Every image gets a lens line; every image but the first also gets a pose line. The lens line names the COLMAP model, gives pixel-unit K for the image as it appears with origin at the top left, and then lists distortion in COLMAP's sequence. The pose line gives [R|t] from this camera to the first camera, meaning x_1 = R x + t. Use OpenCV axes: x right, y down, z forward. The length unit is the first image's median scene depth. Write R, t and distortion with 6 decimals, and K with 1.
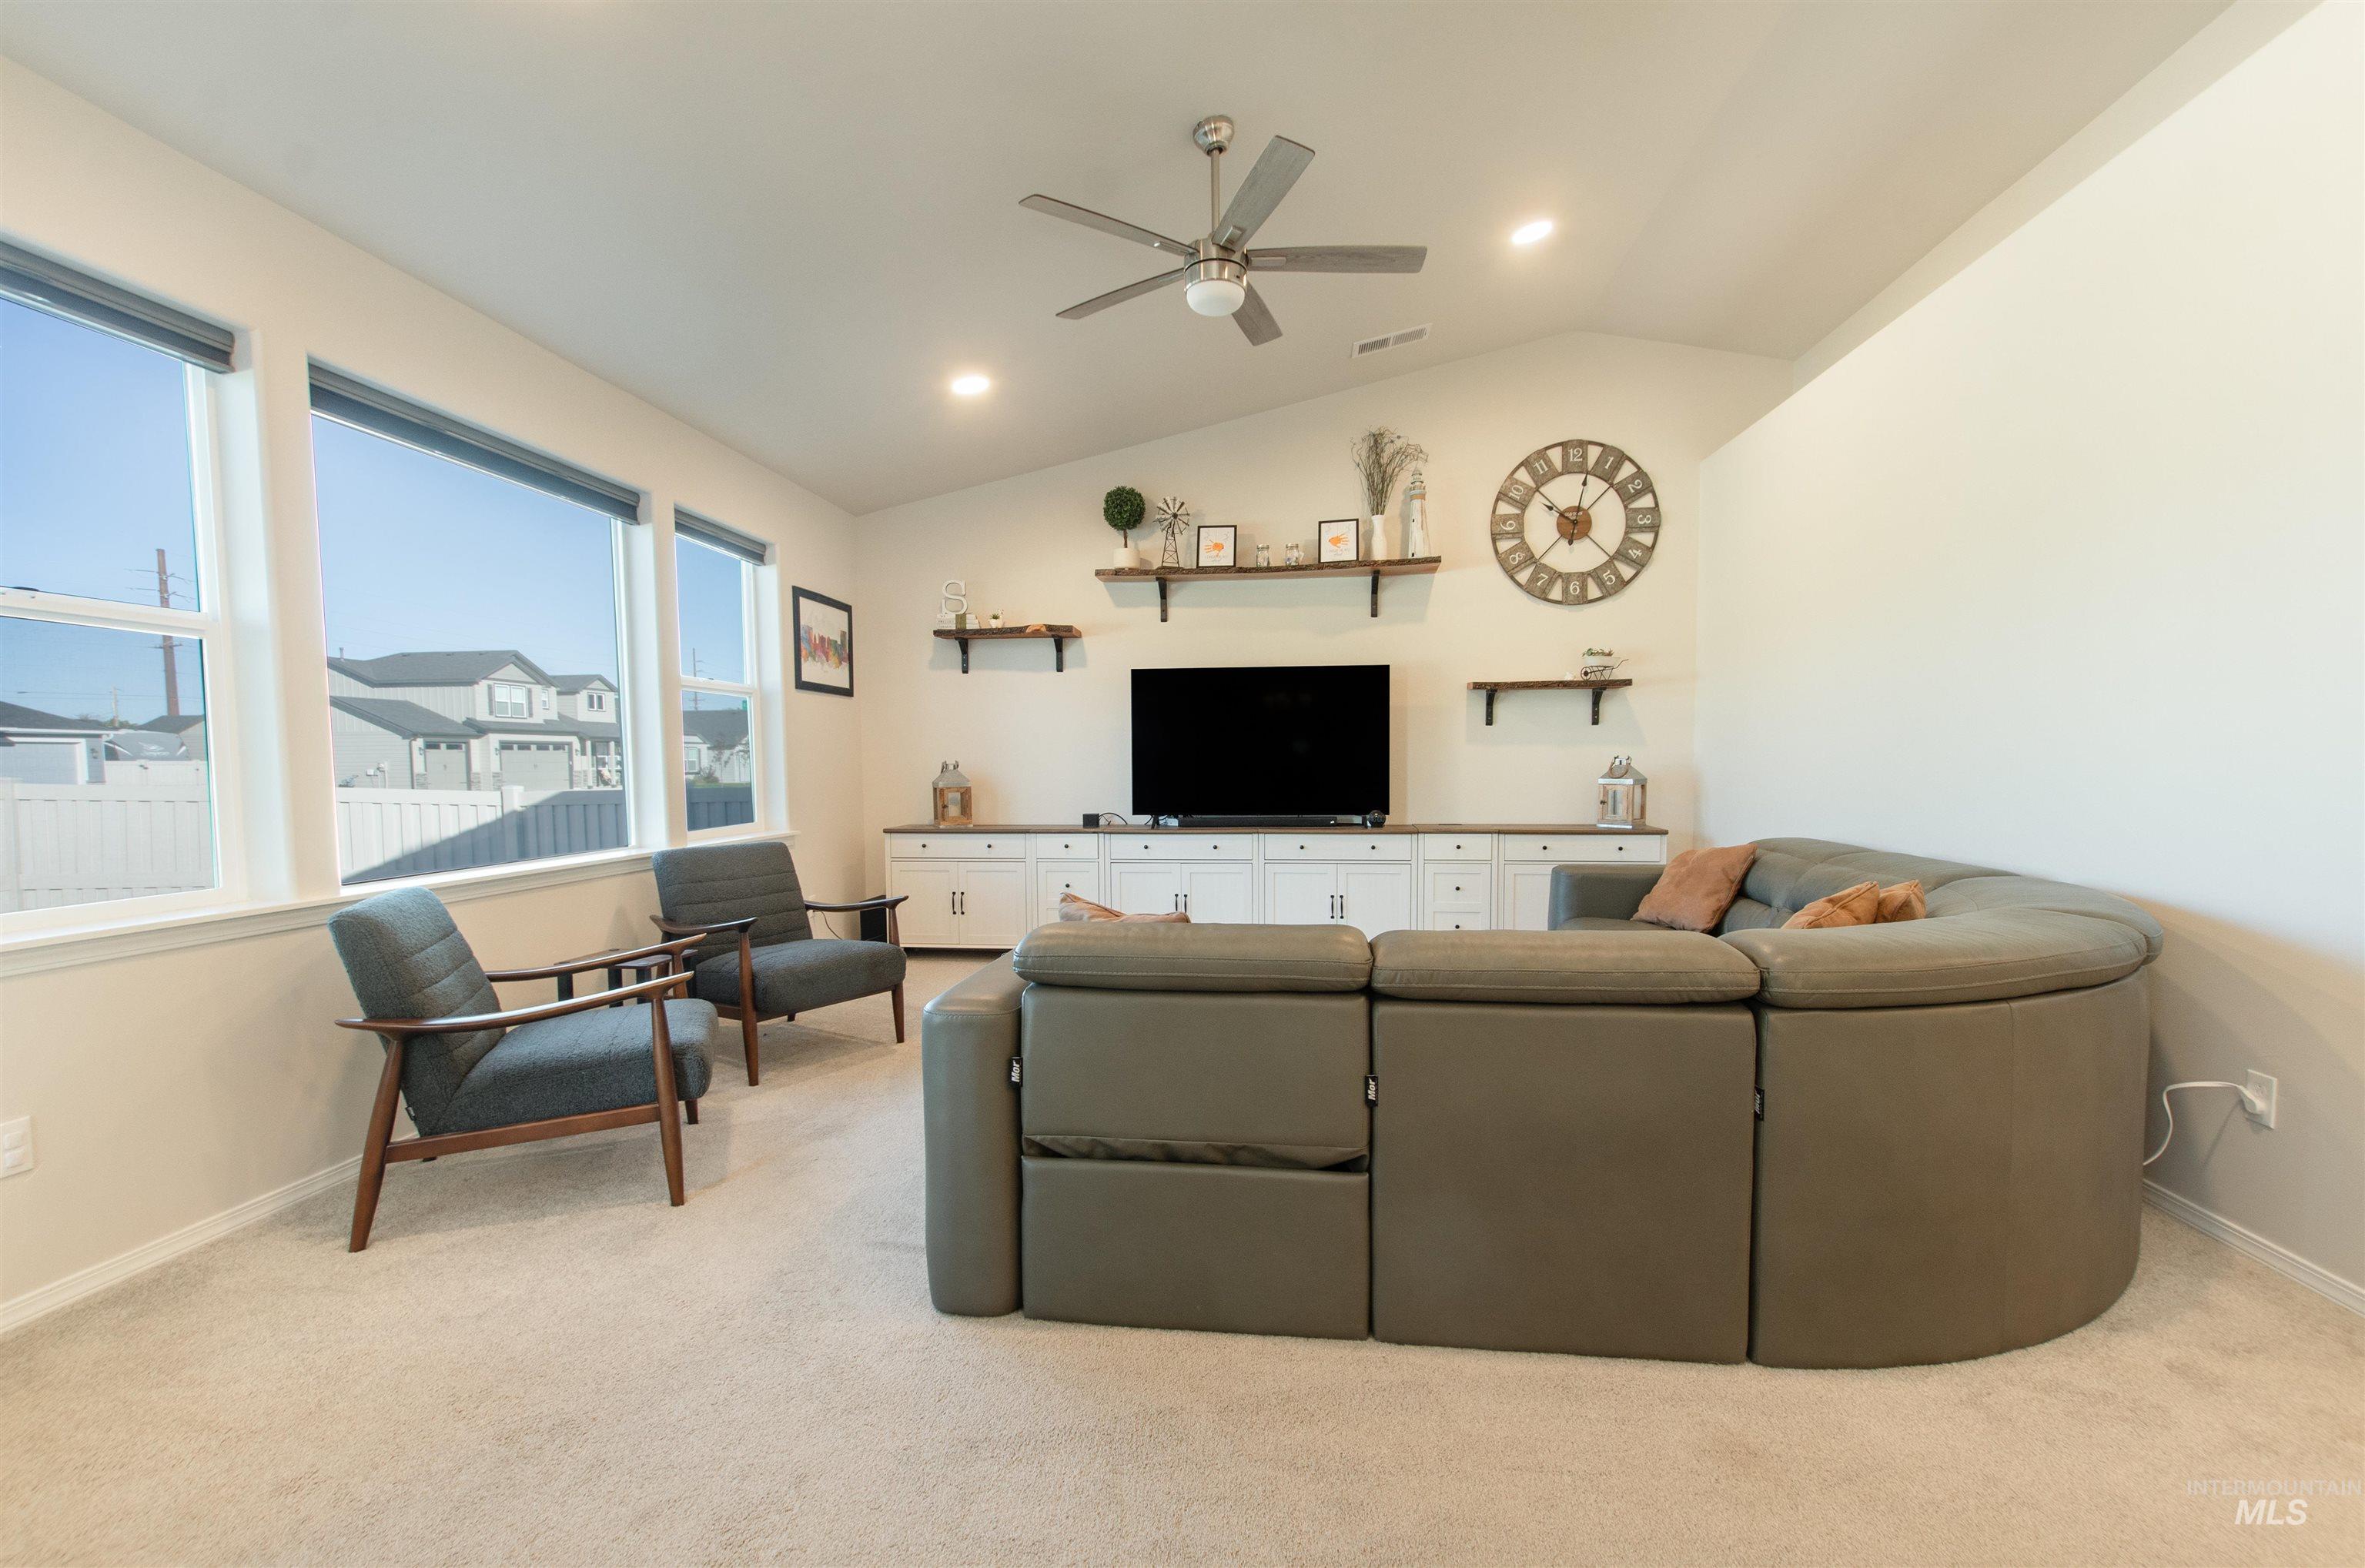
lens RADIAL K [[1042.9, 0, 1182.5], [0, 1042.9, 784.0], [0, 0, 1]] dist [-0.003952, -0.000285]
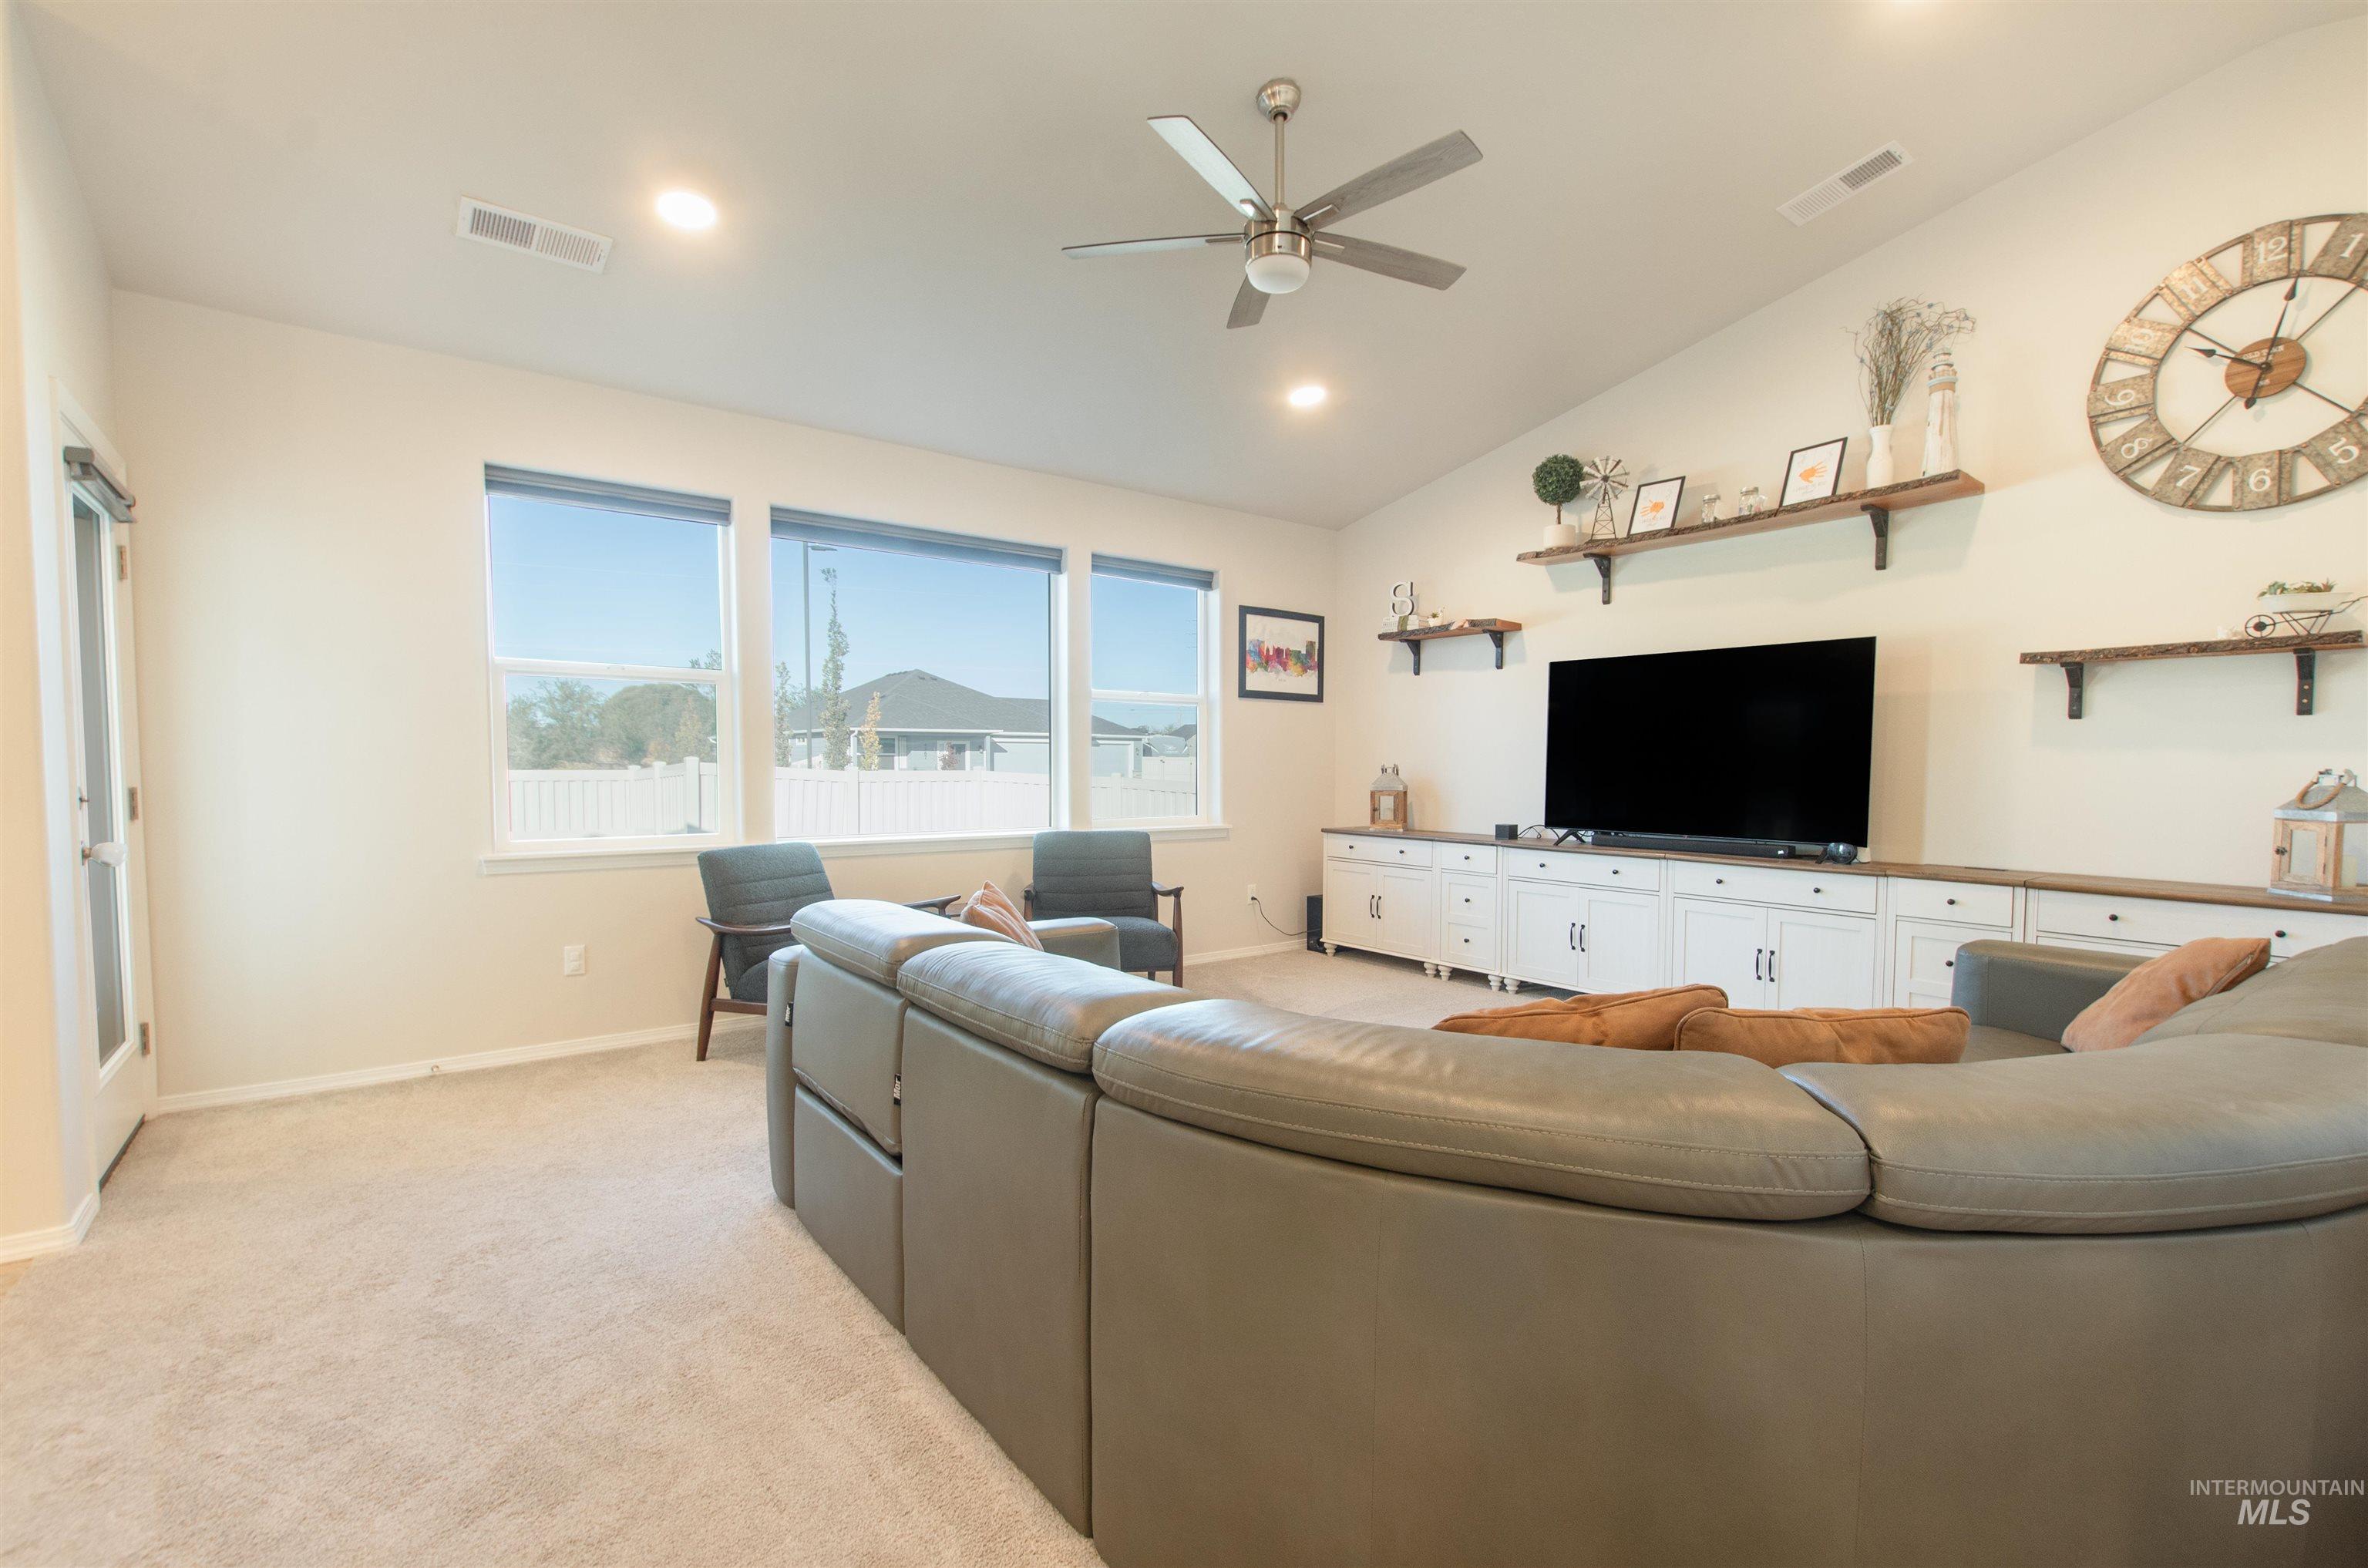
lens RADIAL K [[1055.7, 0, 1184.0], [0, 1055.7, 784.0], [0, 0, 1]] dist [0.001040, 0.000205]
pose [[0.701804, 0.026294, -0.711884, 0.374505], [-0.027159, 0.999580, 0.010146, -0.008313], [0.711852, 0.012214, 0.702223, 0.157824]]
